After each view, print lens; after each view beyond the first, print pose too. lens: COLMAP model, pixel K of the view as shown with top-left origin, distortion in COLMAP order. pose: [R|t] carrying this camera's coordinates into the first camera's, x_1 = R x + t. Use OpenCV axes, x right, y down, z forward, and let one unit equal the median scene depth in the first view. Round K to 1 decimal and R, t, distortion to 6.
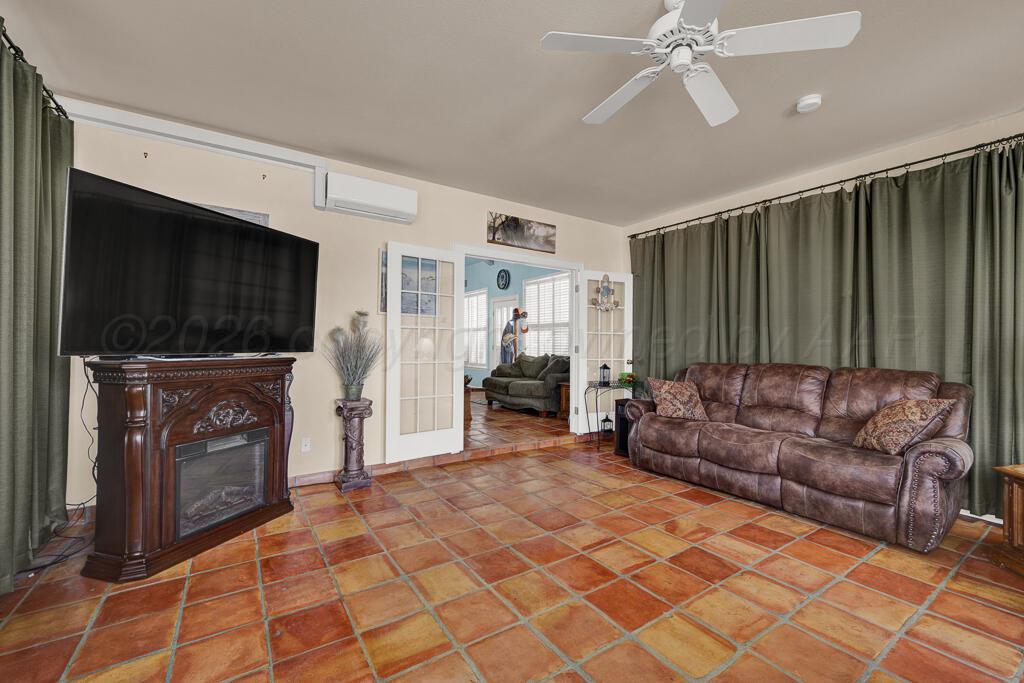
lens RADIAL K [[423.9, 0, 512.0], [0, 423.9, 341.5], [0, 0, 1]] dist [-0.000278, -0.000046]
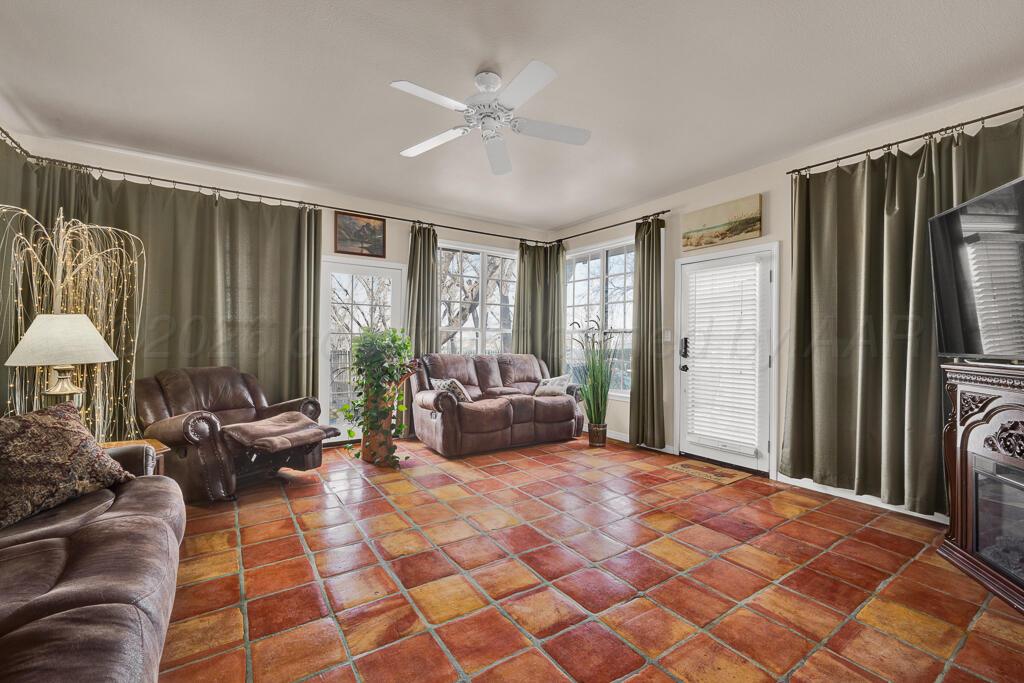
lens RADIAL K [[423.9, 0, 512.0], [0, 423.9, 341.5], [0, 0, 1]] dist [-0.000278, -0.000046]
pose [[-0.999798, -0.018611, -0.007524, 0.260699], [-0.018535, 0.999778, -0.010032, 0.022144], [0.007709, -0.009890, -0.999921, 1.900071]]
